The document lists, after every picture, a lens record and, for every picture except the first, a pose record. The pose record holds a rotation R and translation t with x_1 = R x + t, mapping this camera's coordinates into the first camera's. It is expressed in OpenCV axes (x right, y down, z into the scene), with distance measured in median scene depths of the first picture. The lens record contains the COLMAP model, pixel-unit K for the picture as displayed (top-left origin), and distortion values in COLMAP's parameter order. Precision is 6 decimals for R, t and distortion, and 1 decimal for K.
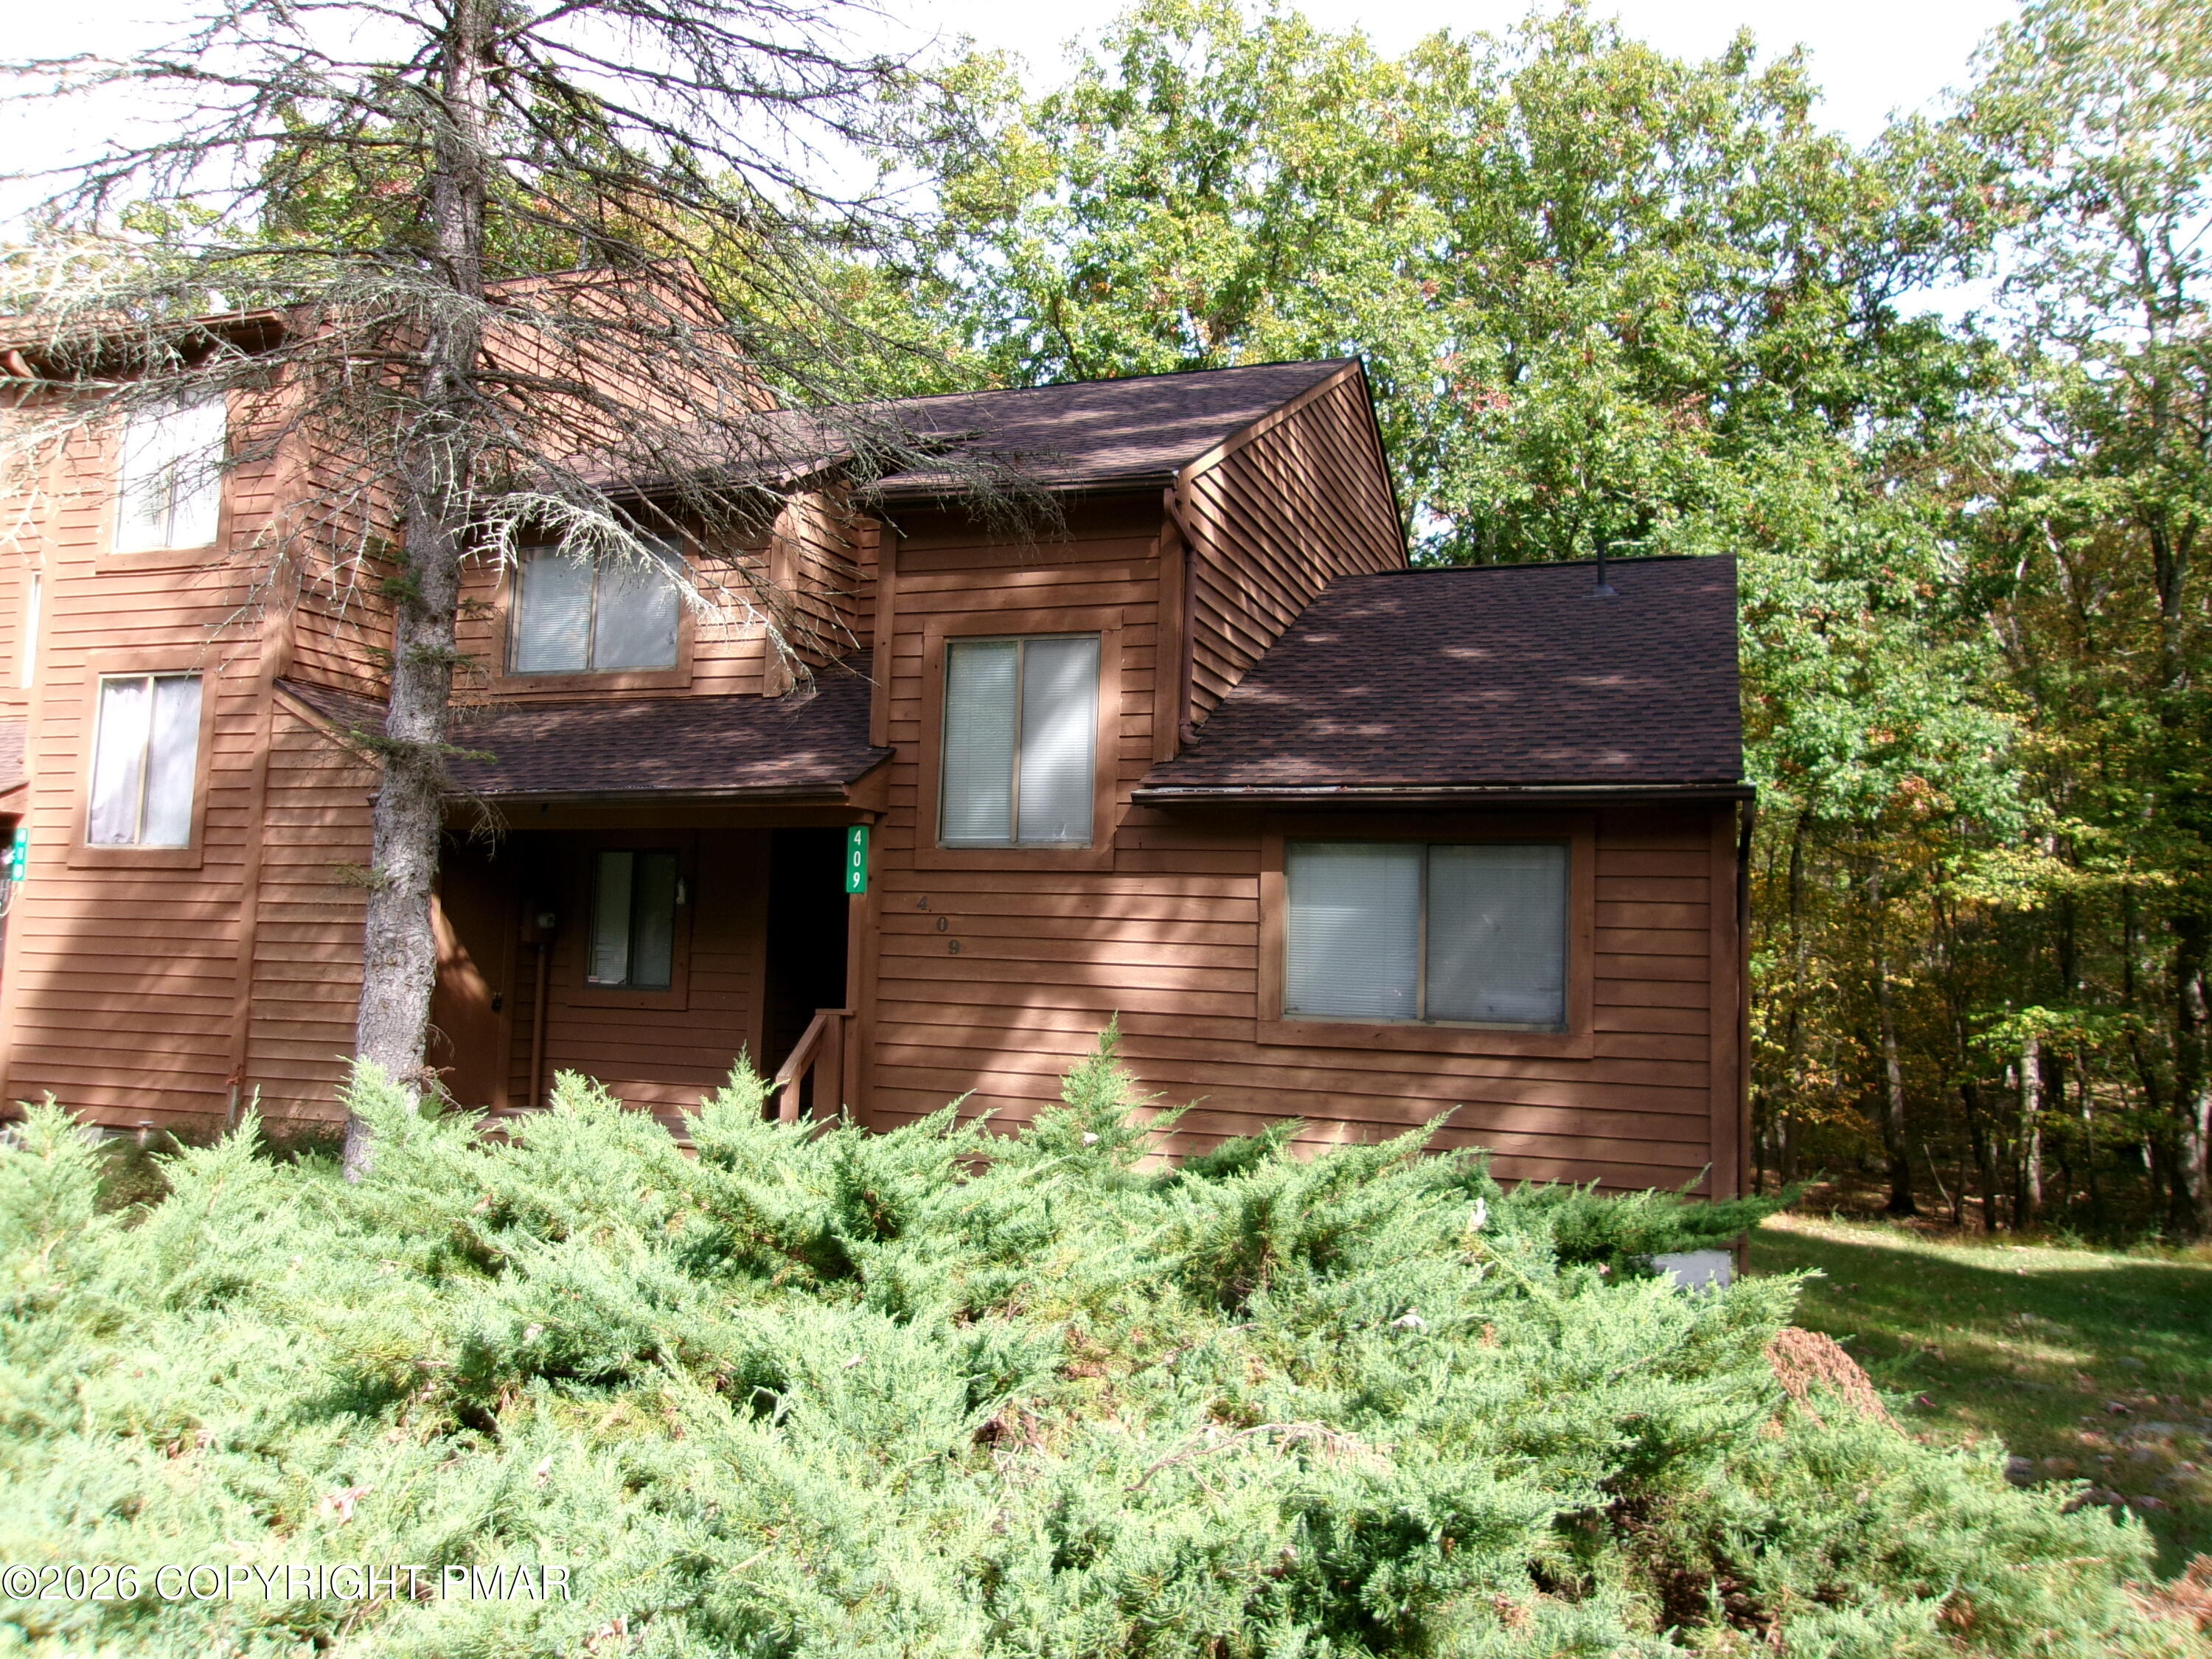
lens RADIAL K [[1734.6, 0, 1090.4], [0, 1734.6, 830.3], [0, 0, 1]] dist [-0.015154, 0.036313]
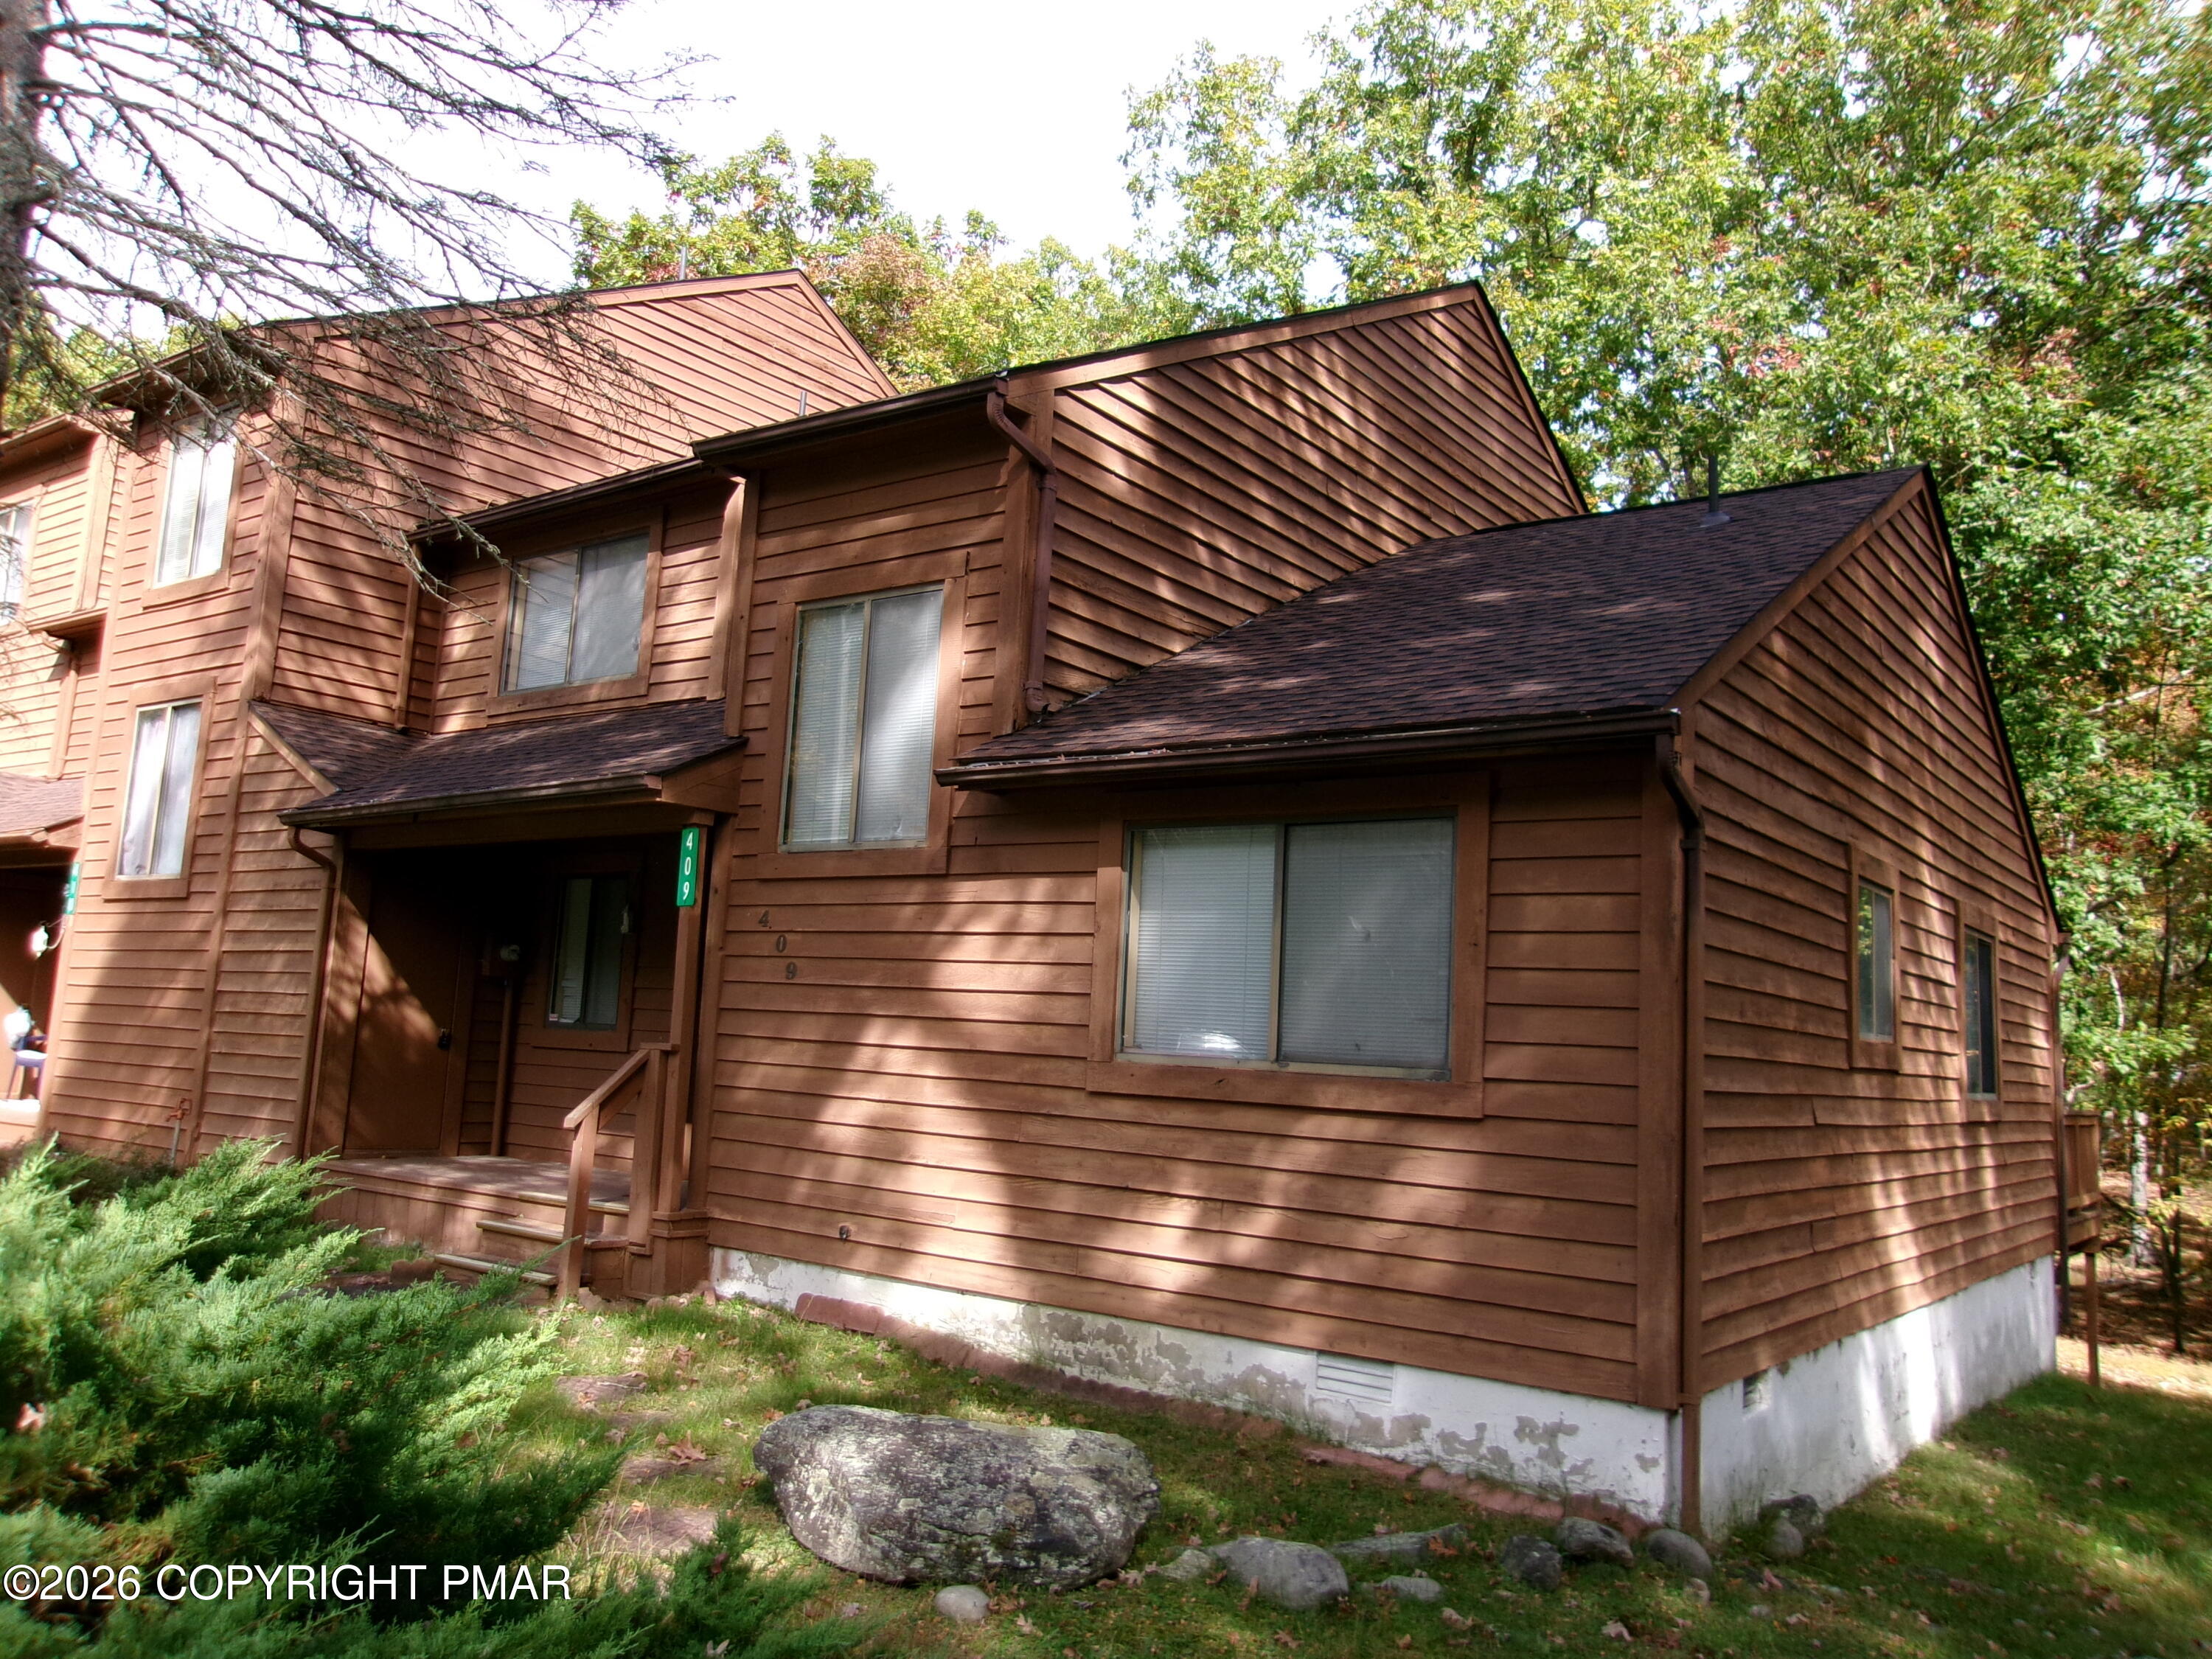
lens RADIAL K [[1734.6, 0, 1112.9], [0, 1734.6, 826.8], [0, 0, 1]] dist [-0.015154, 0.036313]
pose [[0.959196, -0.019293, -0.282085, 0.304570], [0.002361, 0.998181, -0.060239, 0.049152], [0.282734, 0.057115, 0.957496, 0.244065]]
